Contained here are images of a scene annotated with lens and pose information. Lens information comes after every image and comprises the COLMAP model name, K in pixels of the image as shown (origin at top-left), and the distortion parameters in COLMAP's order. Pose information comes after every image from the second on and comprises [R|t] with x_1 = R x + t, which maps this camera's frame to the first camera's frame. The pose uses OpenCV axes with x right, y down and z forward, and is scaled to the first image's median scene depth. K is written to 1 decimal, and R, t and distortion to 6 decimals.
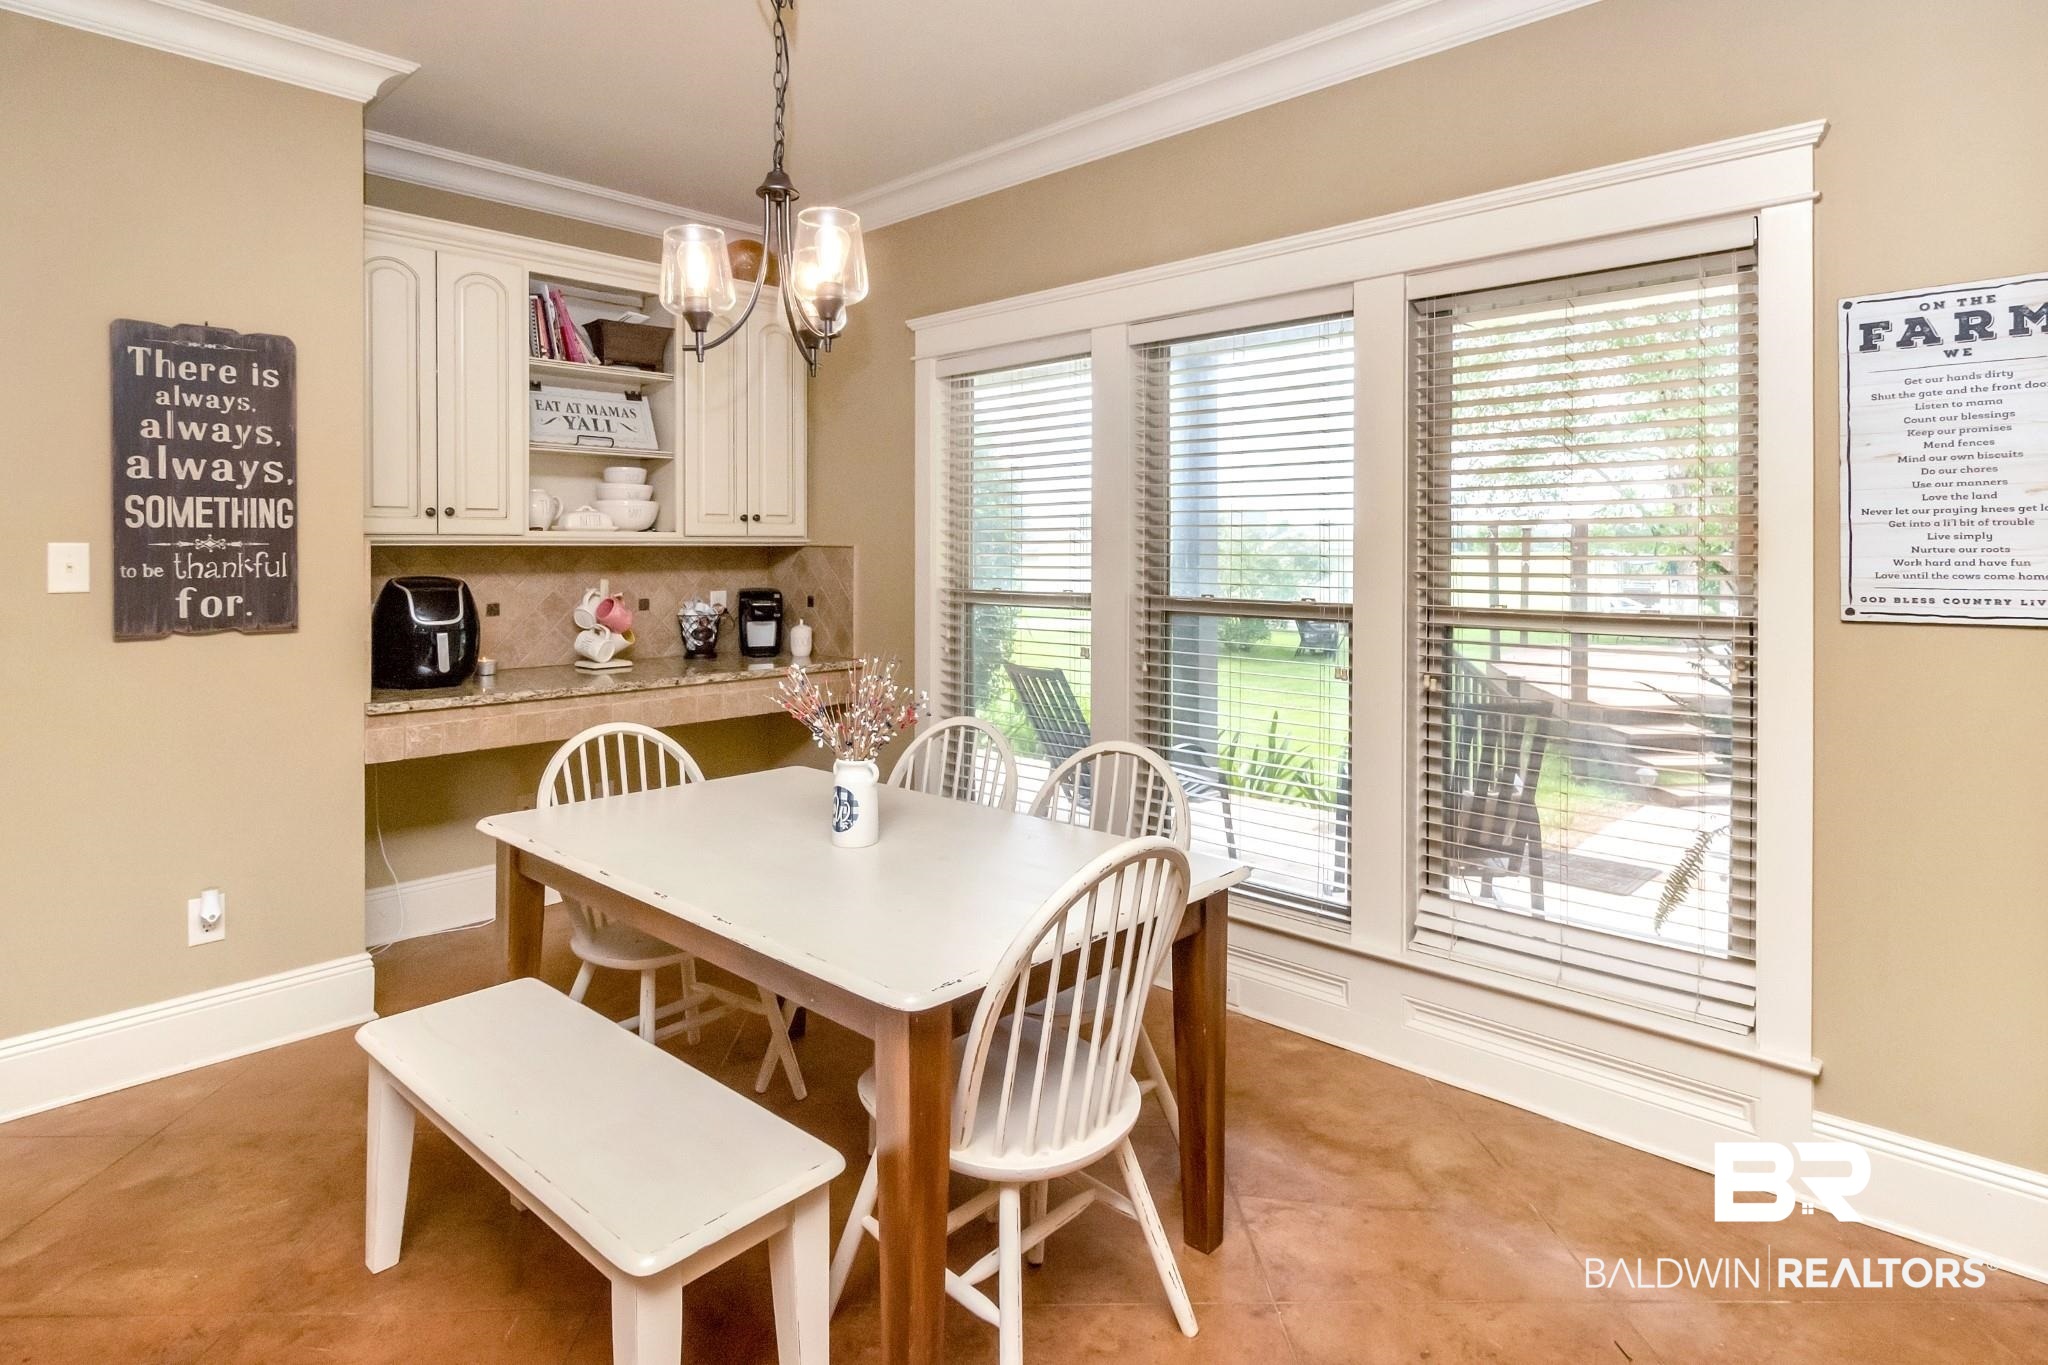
lens RADIAL K [[1066.6, 0, 1029.1], [0, 1066.6, 553.5], [0, 0, 1]] dist [0.005428, -0.005437]
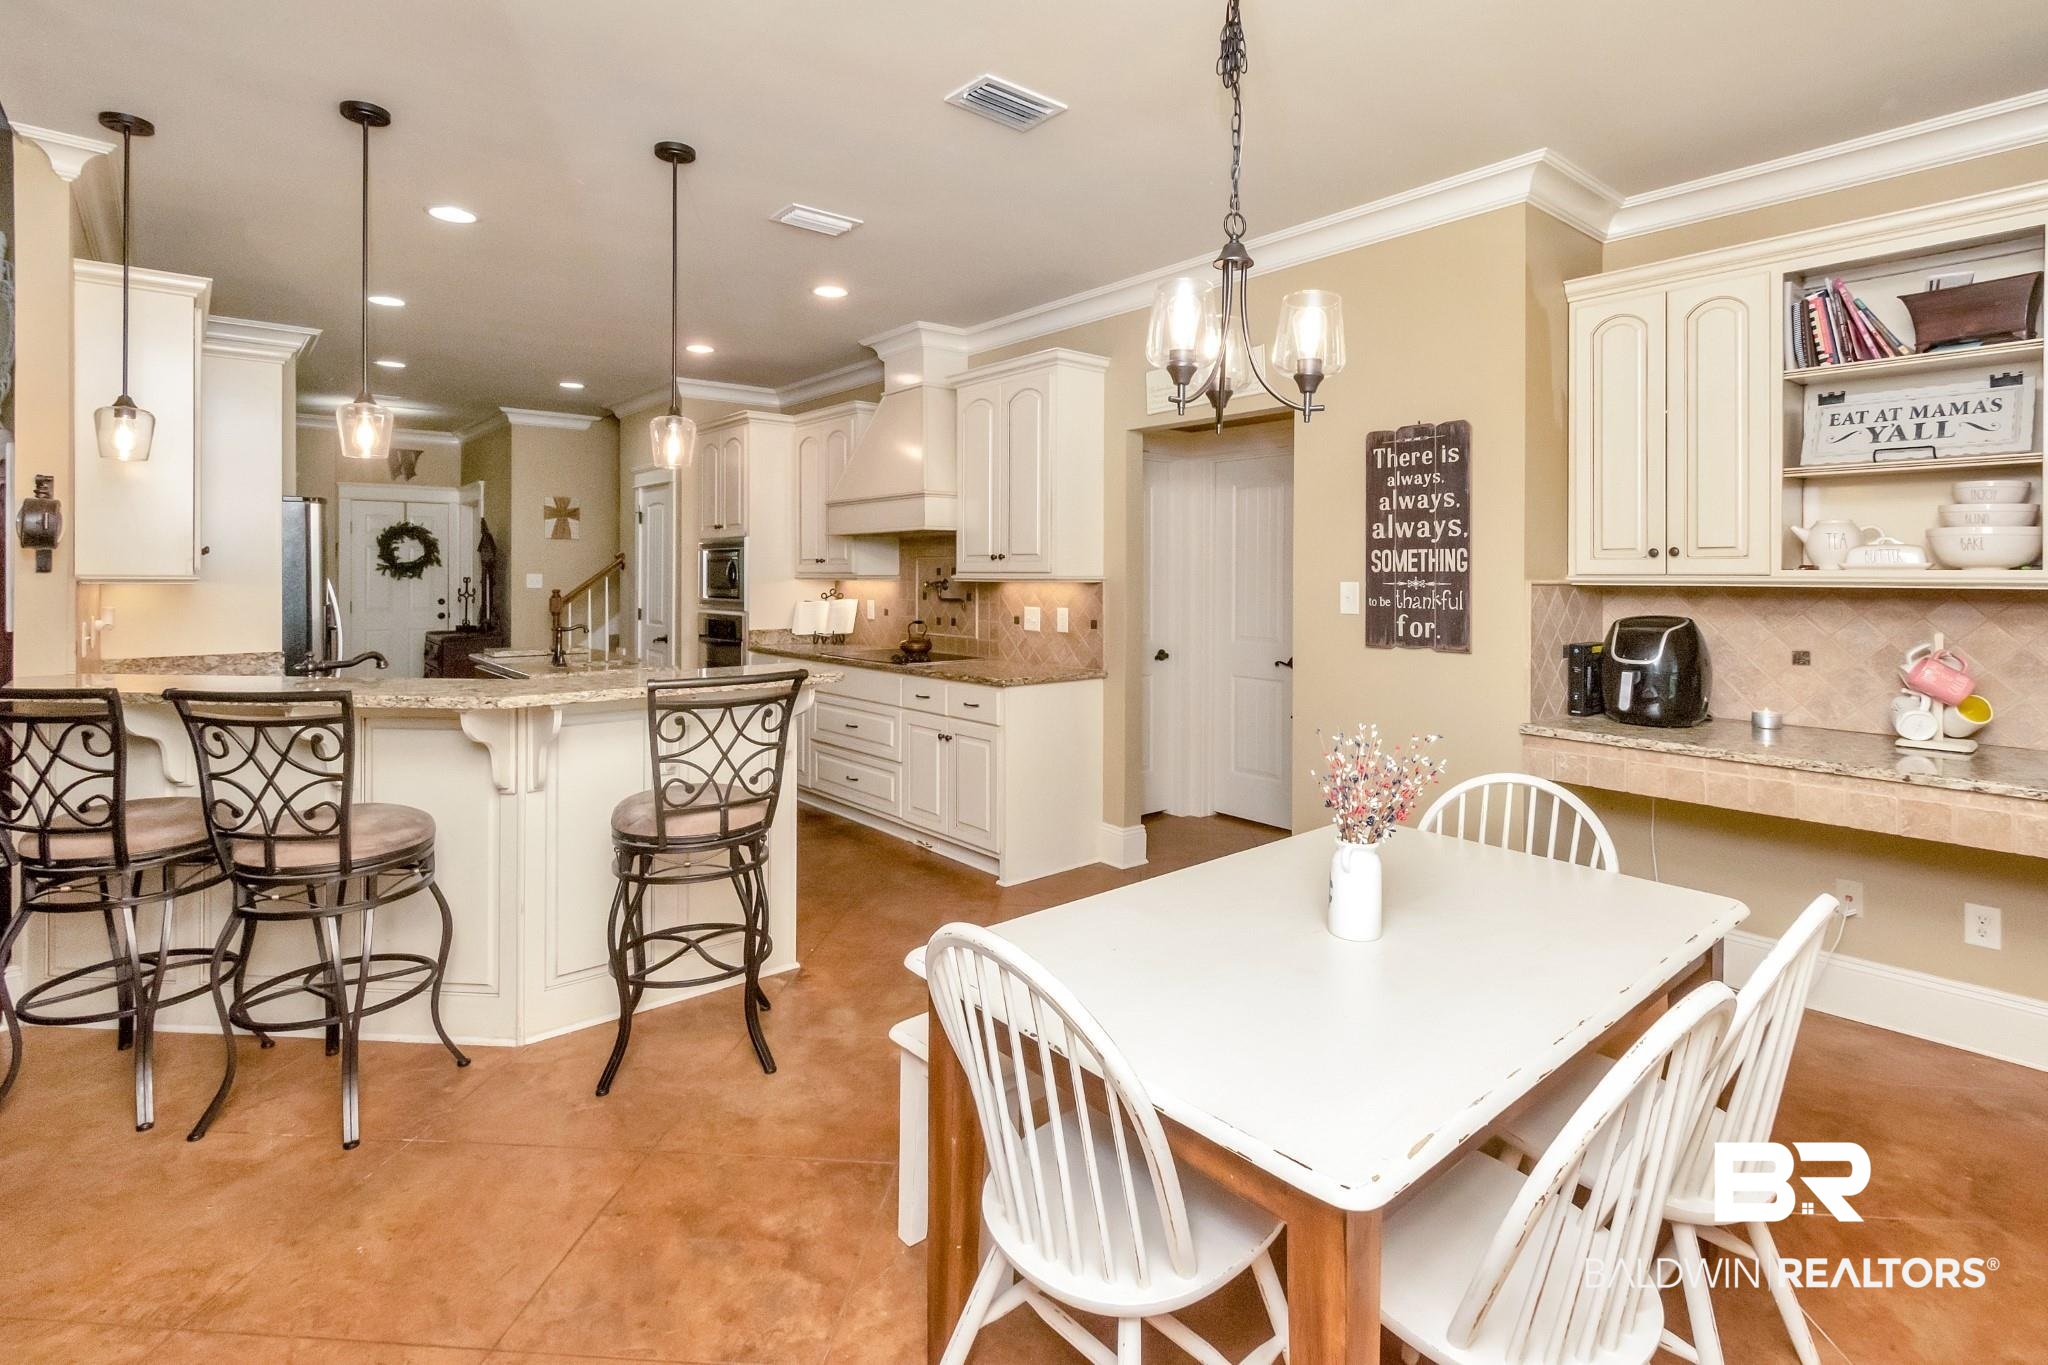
lens RADIAL K [[958.7, 0, 1015.6], [0, 958.7, 588.5], [0, 0, 1]] dist [-0.006760, 0.000065]
pose [[-0.127727, 0.018191, -0.991643, 0.514313], [-0.008784, 0.999772, 0.019471, -0.021826], [0.991770, 0.011198, -0.127538, 0.641655]]
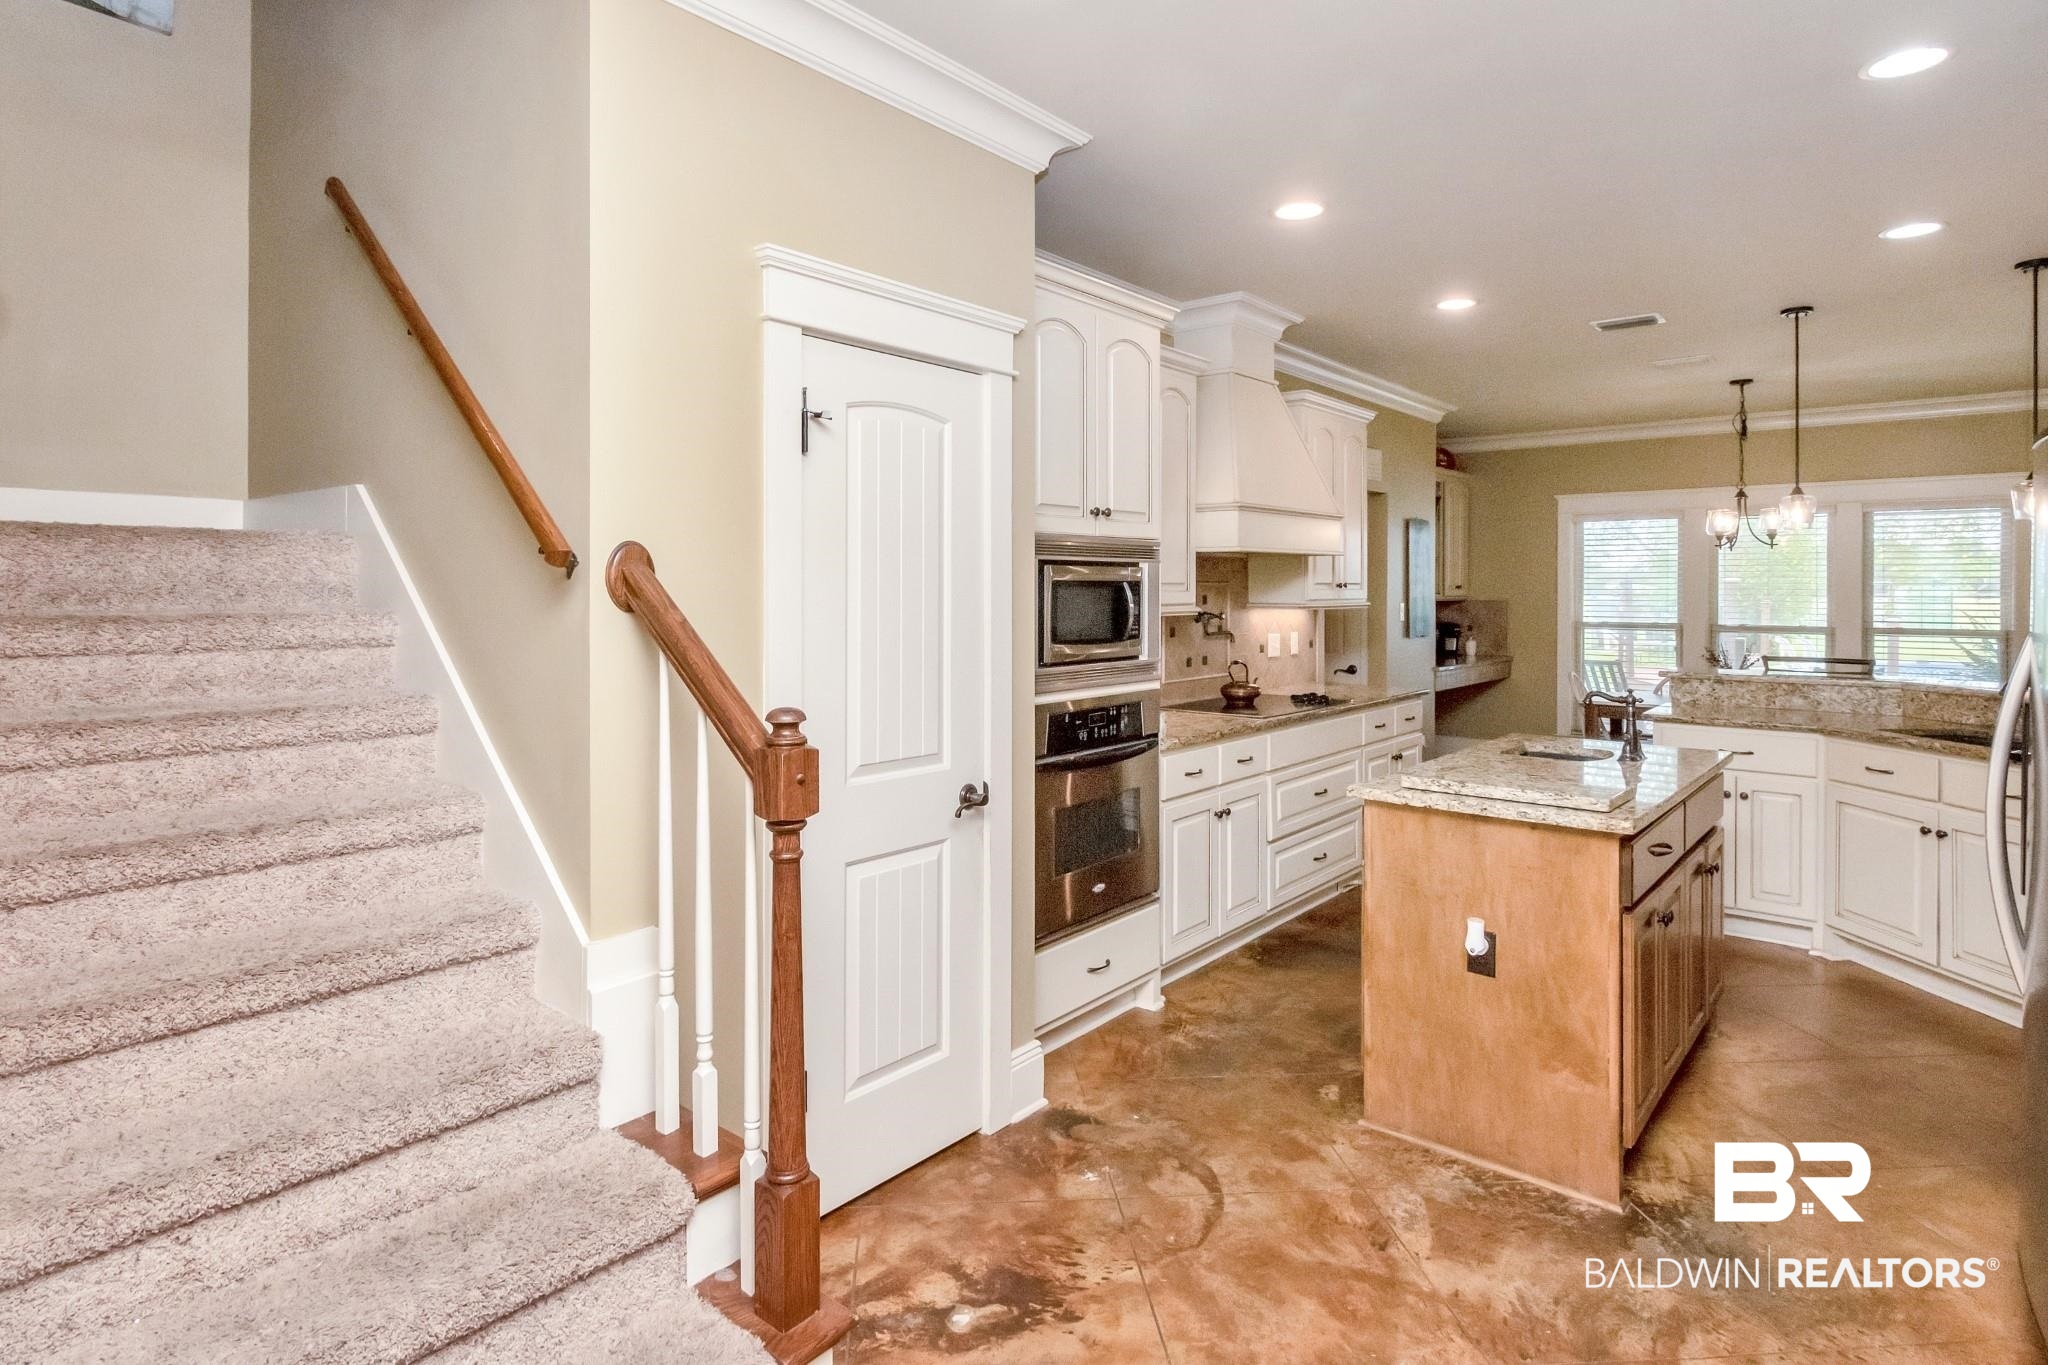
lens RADIAL K [[1066.6, 0, 1026.8], [0, 1066.6, 592.2], [0, 0, 1]] dist [0.005428, -0.005437]
pose [[0.999263, 0.003320, 0.038232, -1.749633], [-0.003287, 0.999994, -0.000937, -0.027449], [-0.038235, 0.000811, 0.999268, -1.502770]]
